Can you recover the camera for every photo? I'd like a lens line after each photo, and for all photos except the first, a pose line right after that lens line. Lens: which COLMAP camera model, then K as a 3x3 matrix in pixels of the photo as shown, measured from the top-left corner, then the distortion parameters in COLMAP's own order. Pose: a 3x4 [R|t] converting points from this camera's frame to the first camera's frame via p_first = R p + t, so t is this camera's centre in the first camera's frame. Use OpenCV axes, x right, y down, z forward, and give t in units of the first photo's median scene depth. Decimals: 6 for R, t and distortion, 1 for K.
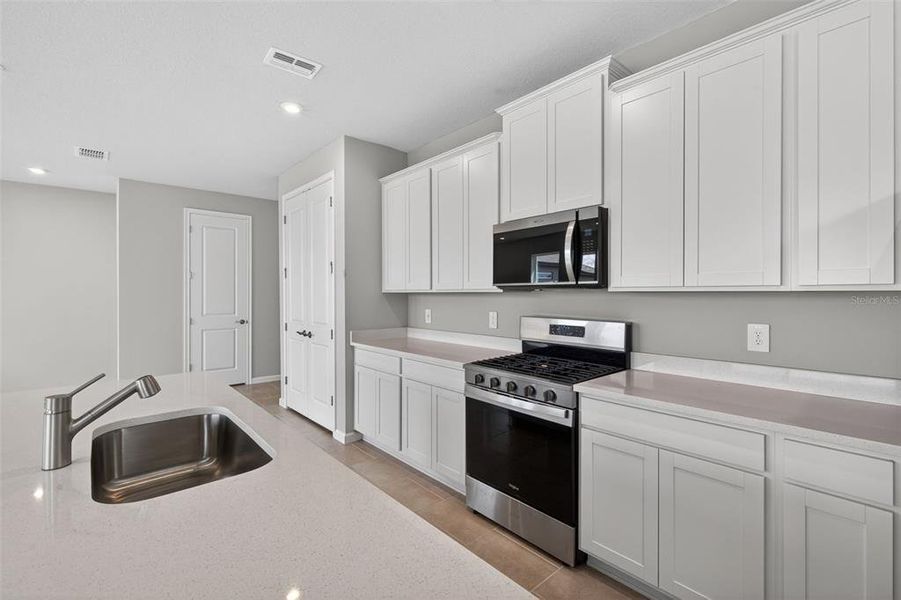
lens RADIAL K [[380.2, 0, 450.5], [0, 380.2, 300.0], [0, 0, 1]] dist [0.000746, -0.000015]
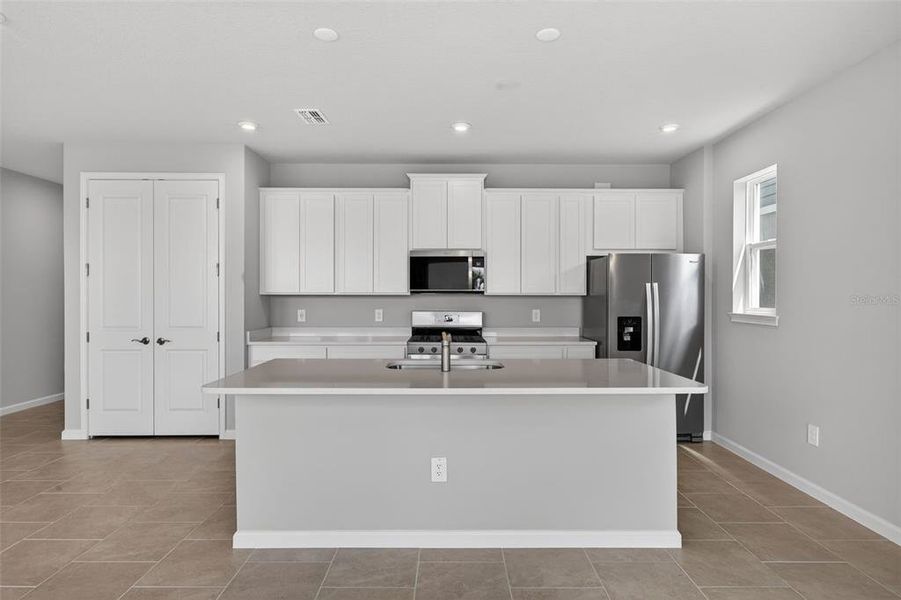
lens RADIAL K [[380.2, 0, 450.5], [0, 380.2, 300.0], [0, 0, 1]] dist [0.000746, -0.000015]
pose [[0.696831, 0.001751, 0.717233, -0.803669], [0.006850, 0.999935, -0.009096, 0.012905], [-0.717202, 0.011251, 0.696774, -0.162595]]
